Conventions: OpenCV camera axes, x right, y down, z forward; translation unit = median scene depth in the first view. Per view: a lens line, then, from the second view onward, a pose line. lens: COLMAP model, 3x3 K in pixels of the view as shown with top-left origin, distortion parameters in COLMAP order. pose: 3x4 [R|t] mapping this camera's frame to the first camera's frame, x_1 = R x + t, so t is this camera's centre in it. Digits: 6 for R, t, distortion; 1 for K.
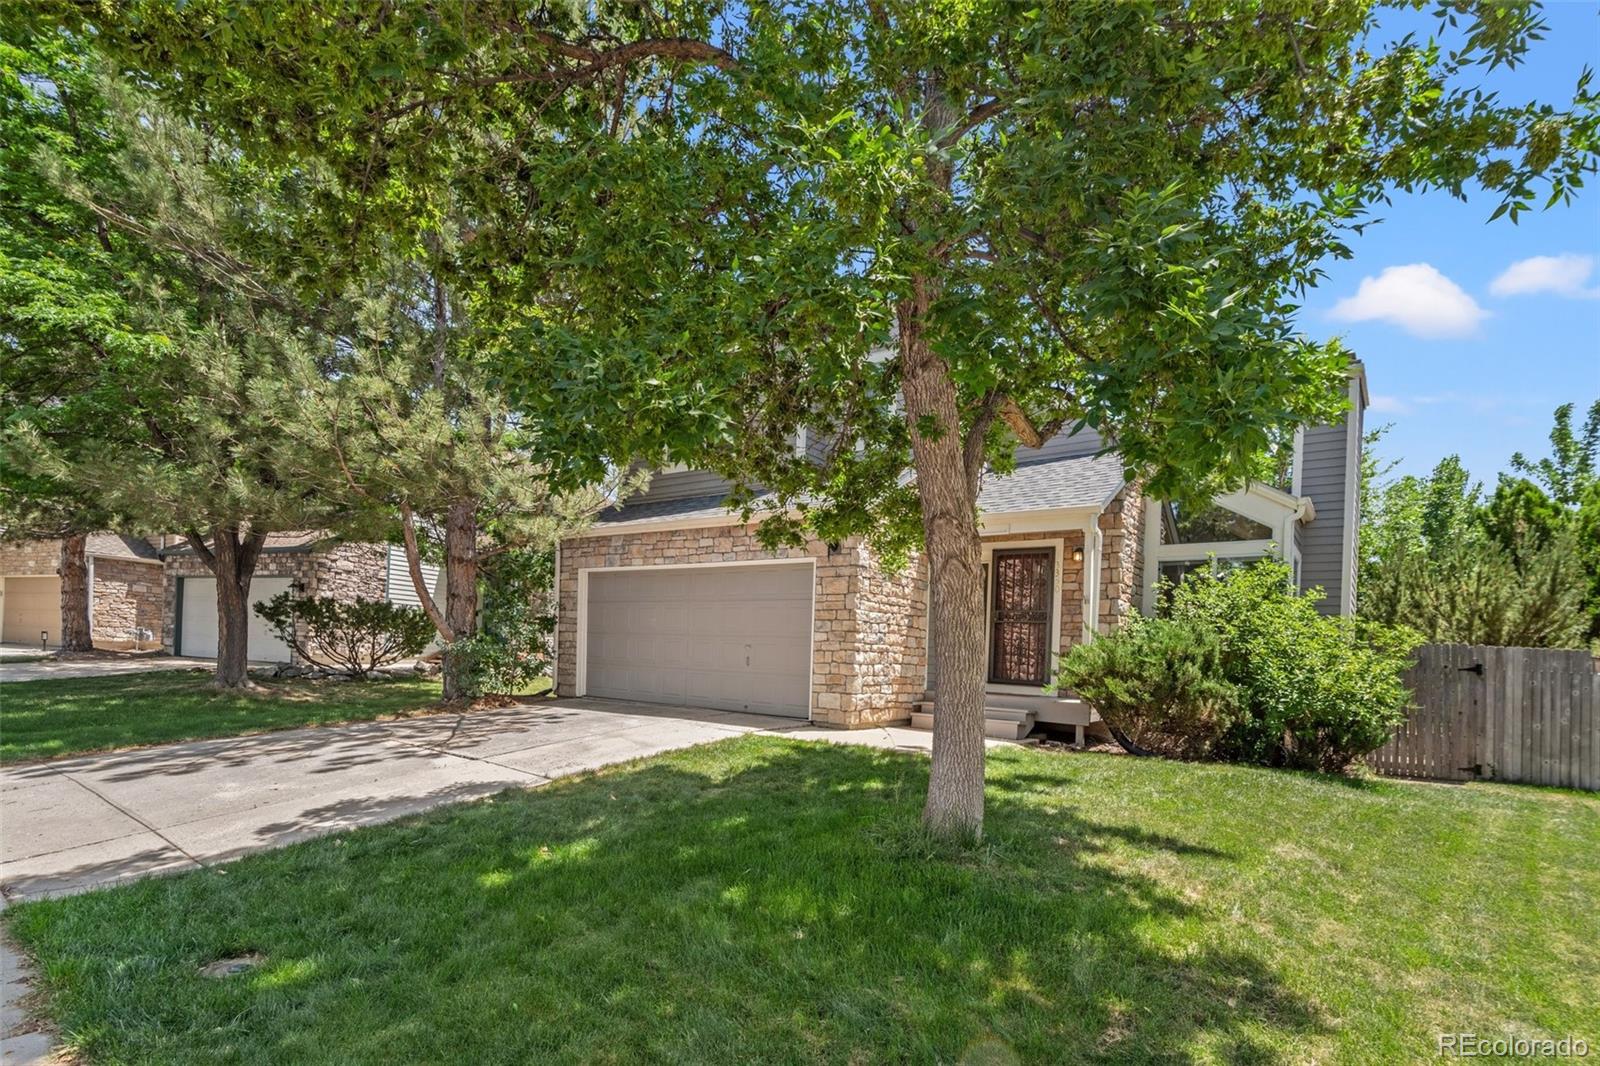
lens RADIAL K [[770.7, 0, 800.0], [0, 770.7, 533.0], [0, 0, 1]] dist [0.008296, -0.000175]
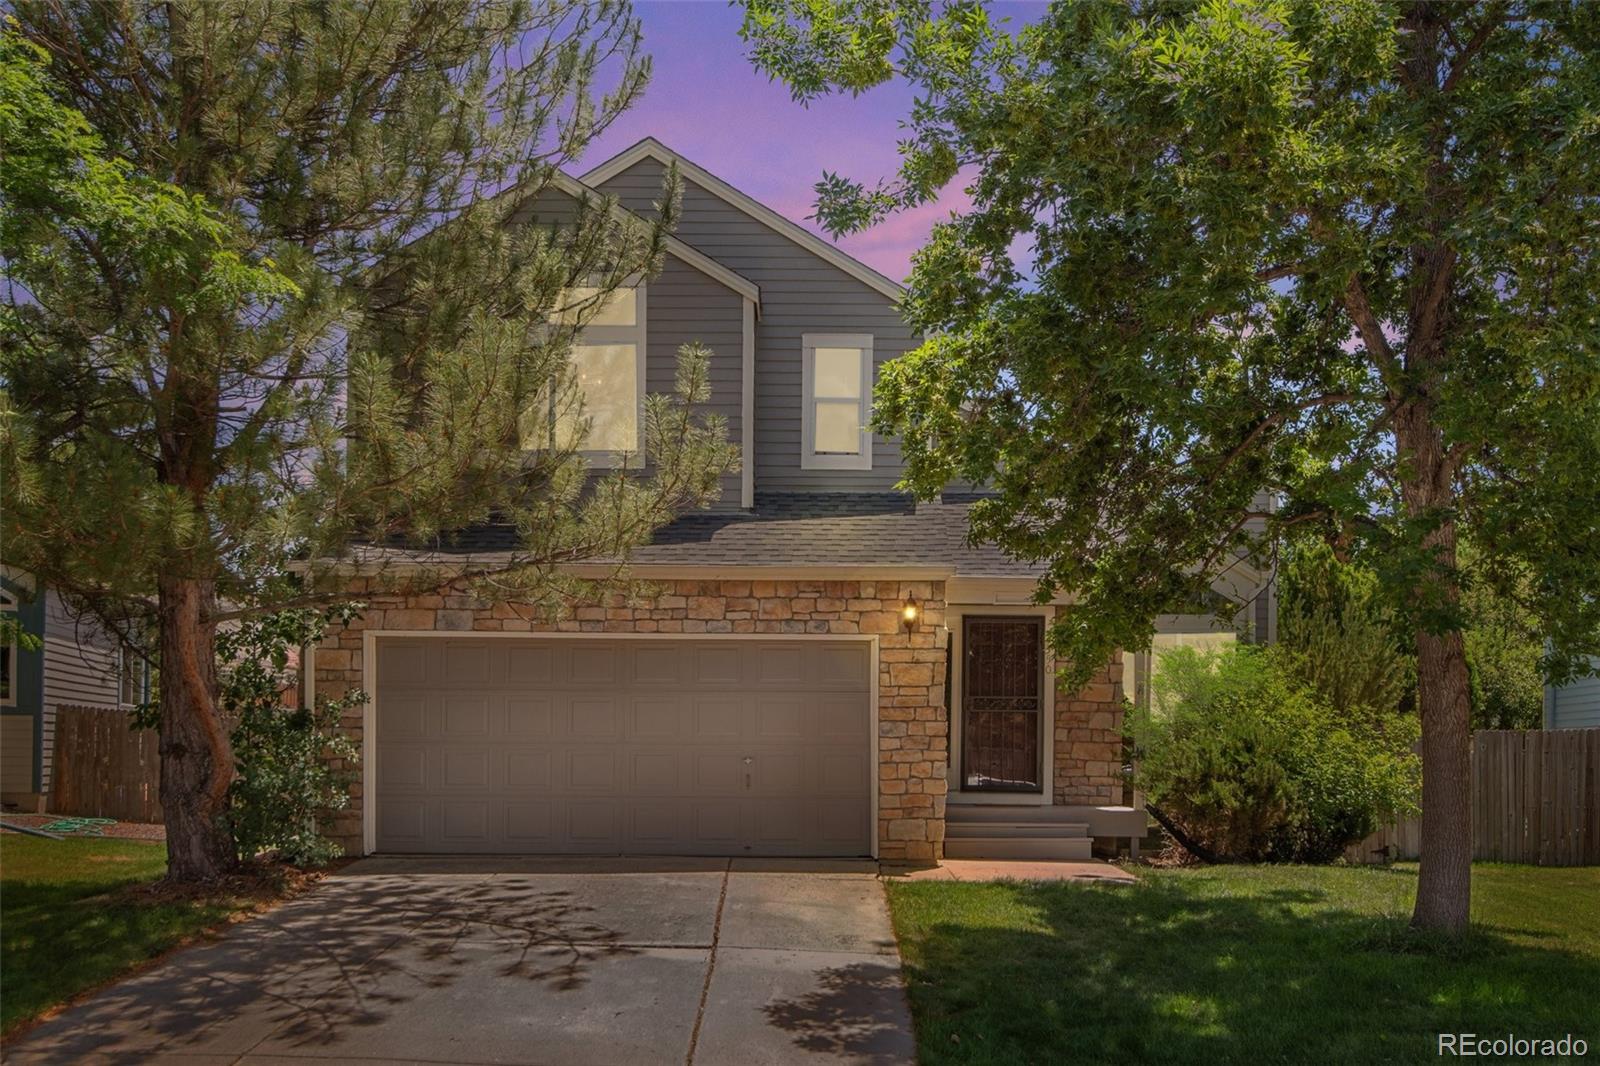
lens RADIAL K [[1437.4, 0, 800.0], [0, 1437.4, 533.0], [0, 0, 1]] dist [0.001070, 0.003692]
pose [[0.814434, 0.048407, 0.578233, -1.063624], [-0.063178, 0.997987, 0.005438, -0.086121], [-0.576806, -0.040960, 0.815854, -0.081351]]
